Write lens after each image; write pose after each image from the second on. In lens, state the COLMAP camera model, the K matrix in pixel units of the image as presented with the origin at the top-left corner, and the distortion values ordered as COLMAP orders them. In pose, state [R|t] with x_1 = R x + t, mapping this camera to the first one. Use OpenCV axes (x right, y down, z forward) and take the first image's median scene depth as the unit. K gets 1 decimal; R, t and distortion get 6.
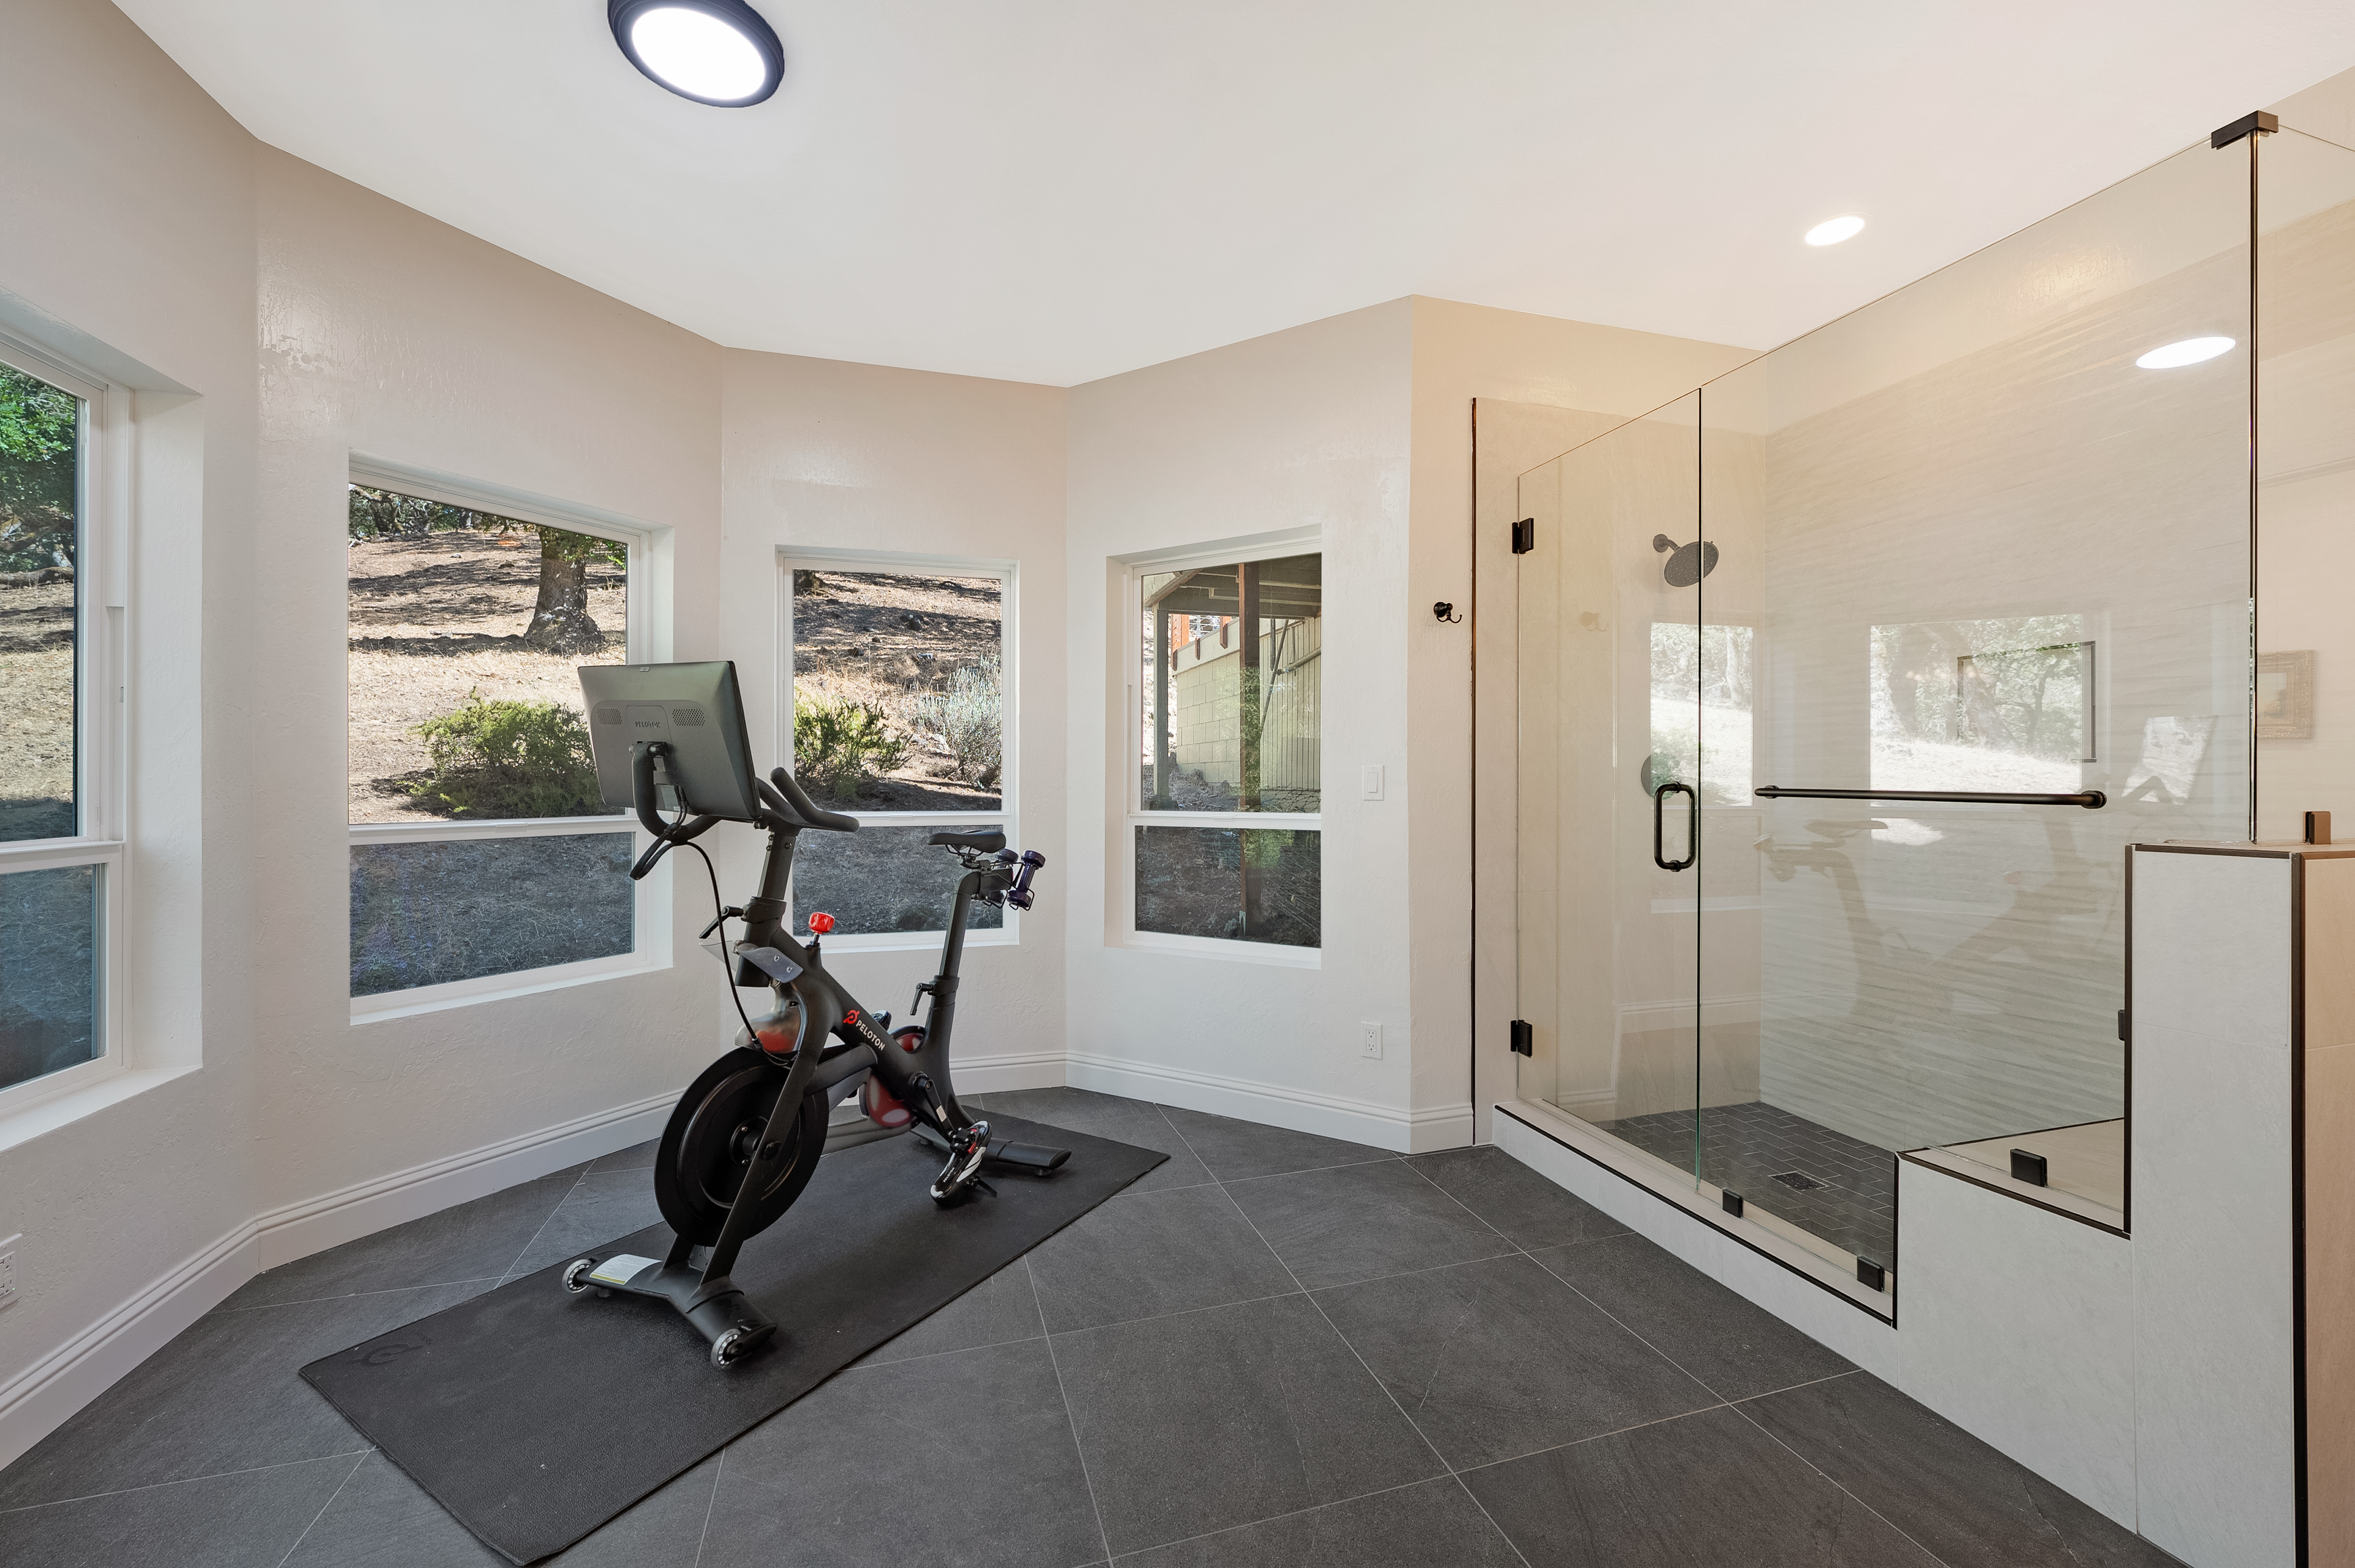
lens RADIAL K [[925.1, 0, 1177.5], [0, 925.1, 784.0], [0, 0, 1]] dist [-0.000779, -0.000015]
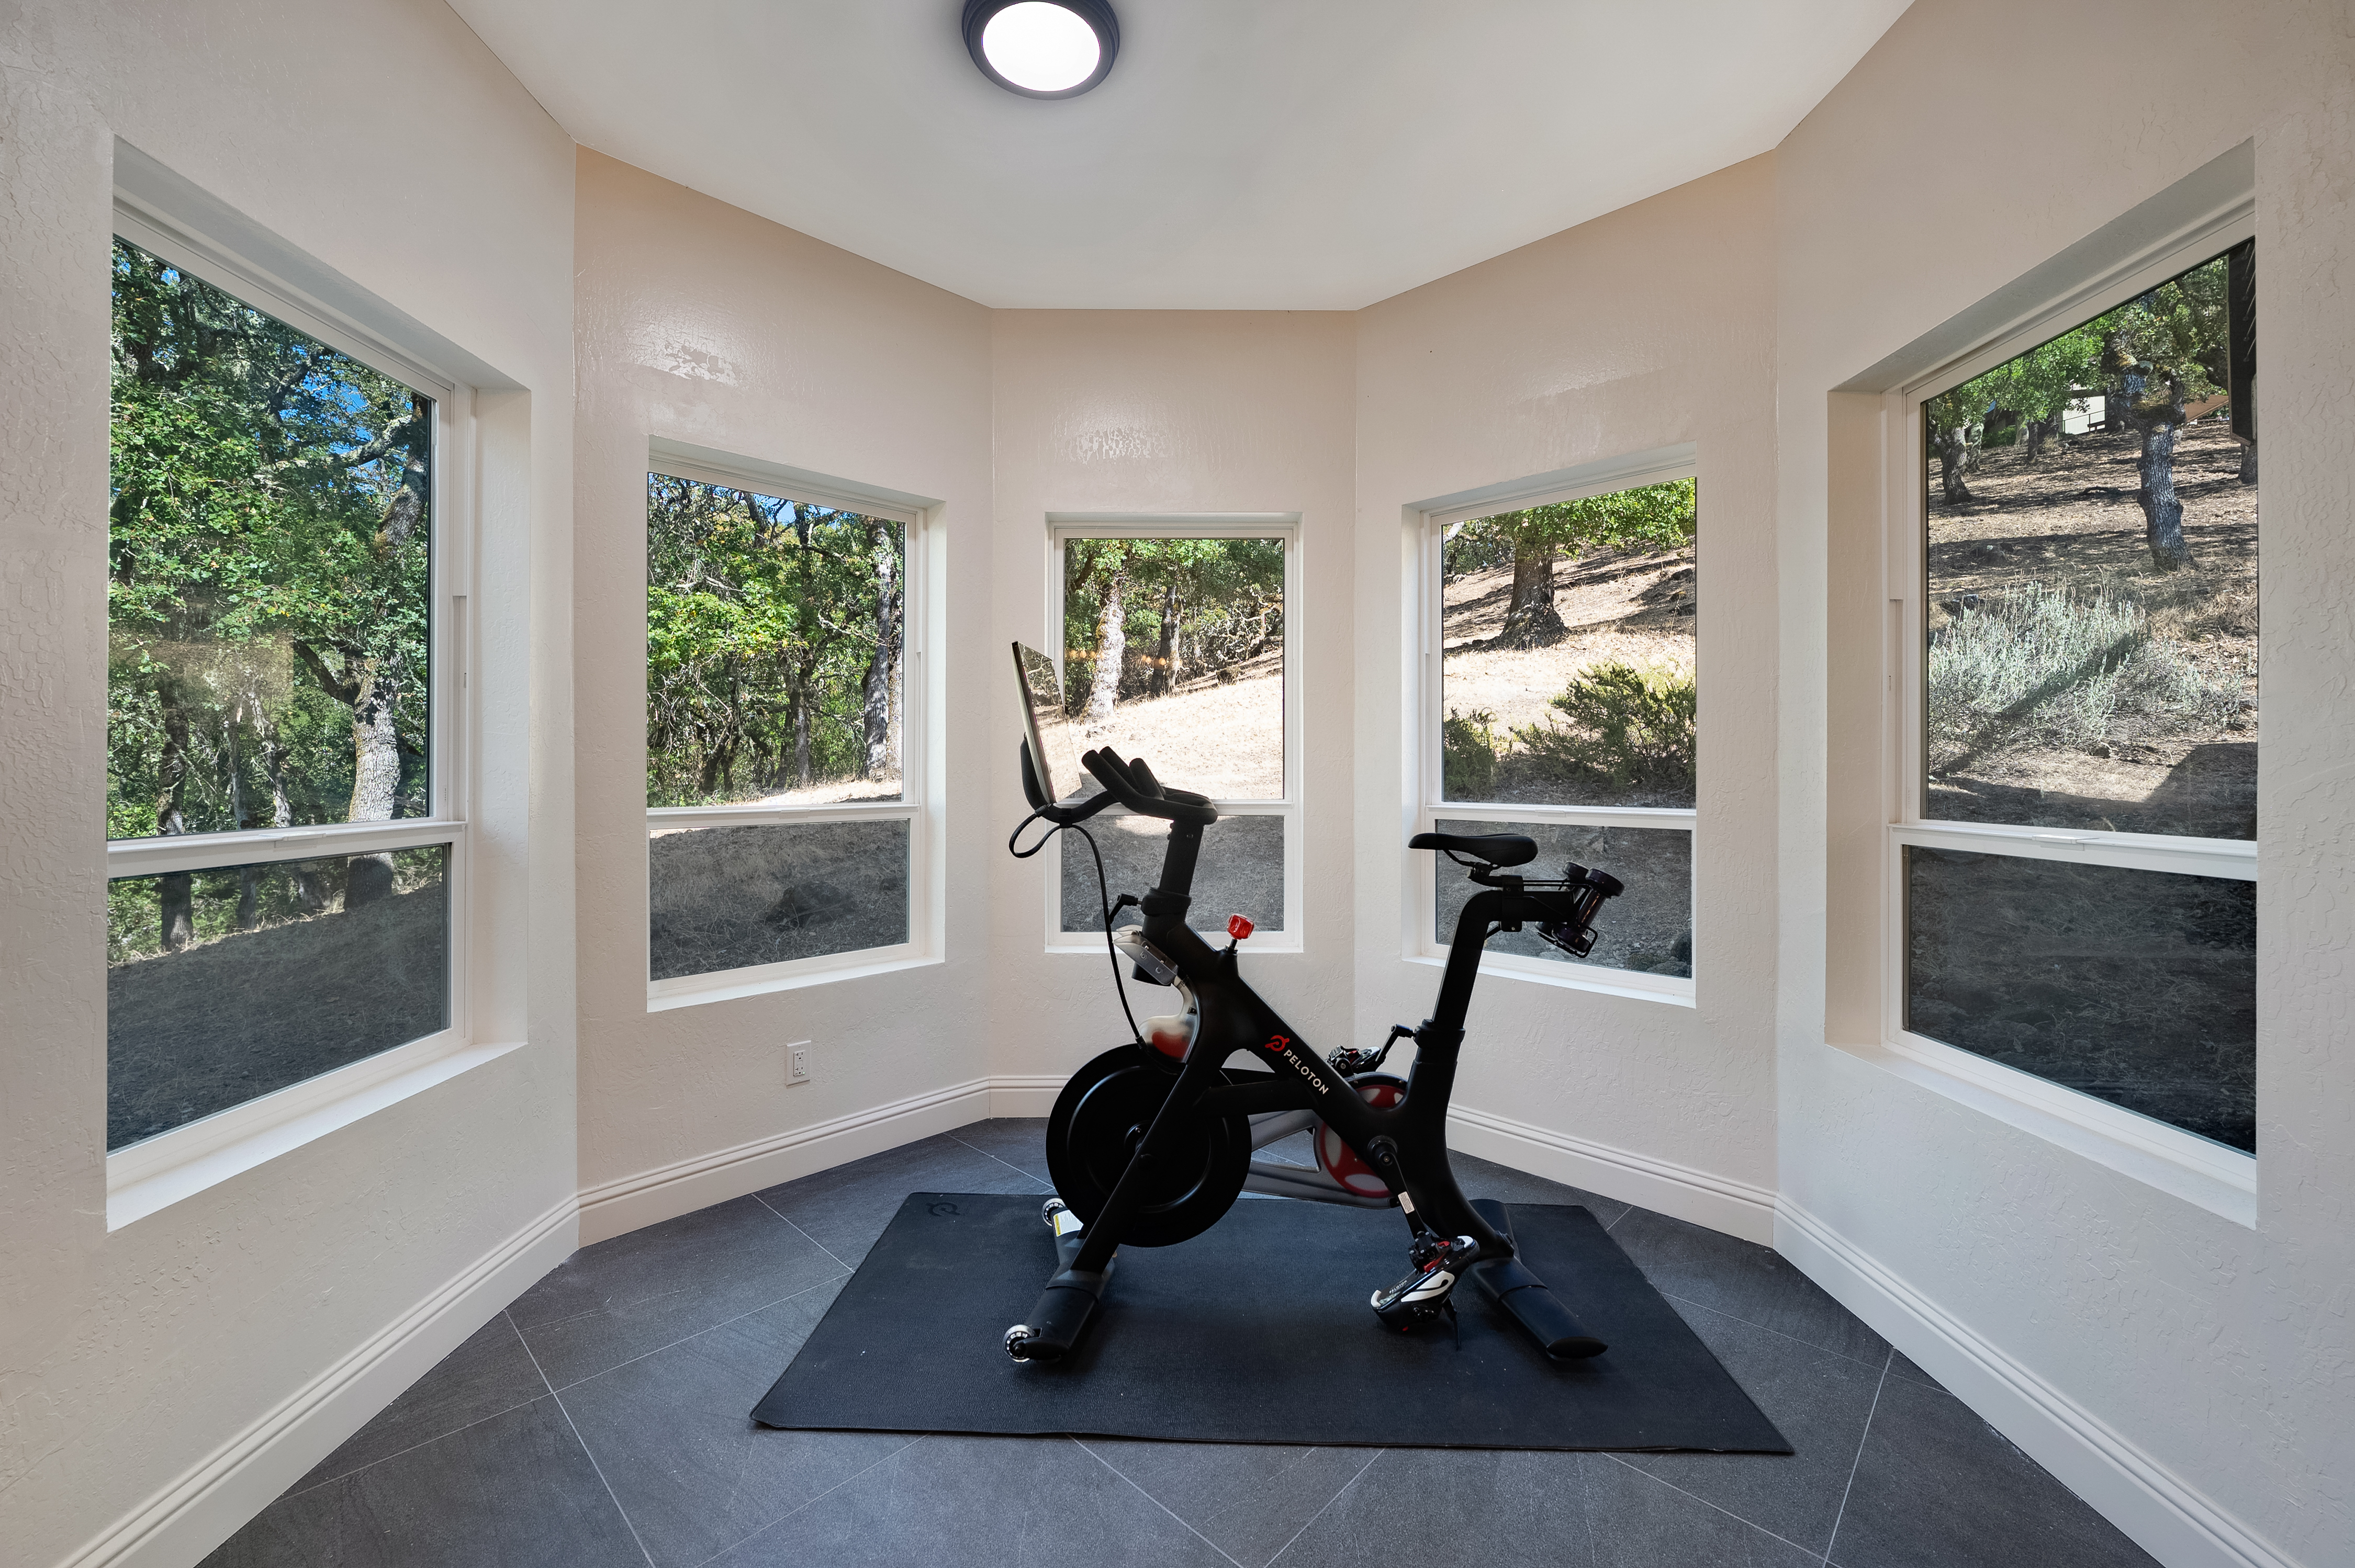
lens RADIAL K [[940.0, 0, 1173.5], [0, 940.0, 769.3], [0, 0, 1]] dist [-0.002865, -0.000319]
pose [[0.499766, 0.002176, -0.866158, 0.311697], [-0.004007, 0.999992, 0.000200, 0.001374], [0.866151, 0.003371, 0.499770, 0.440491]]
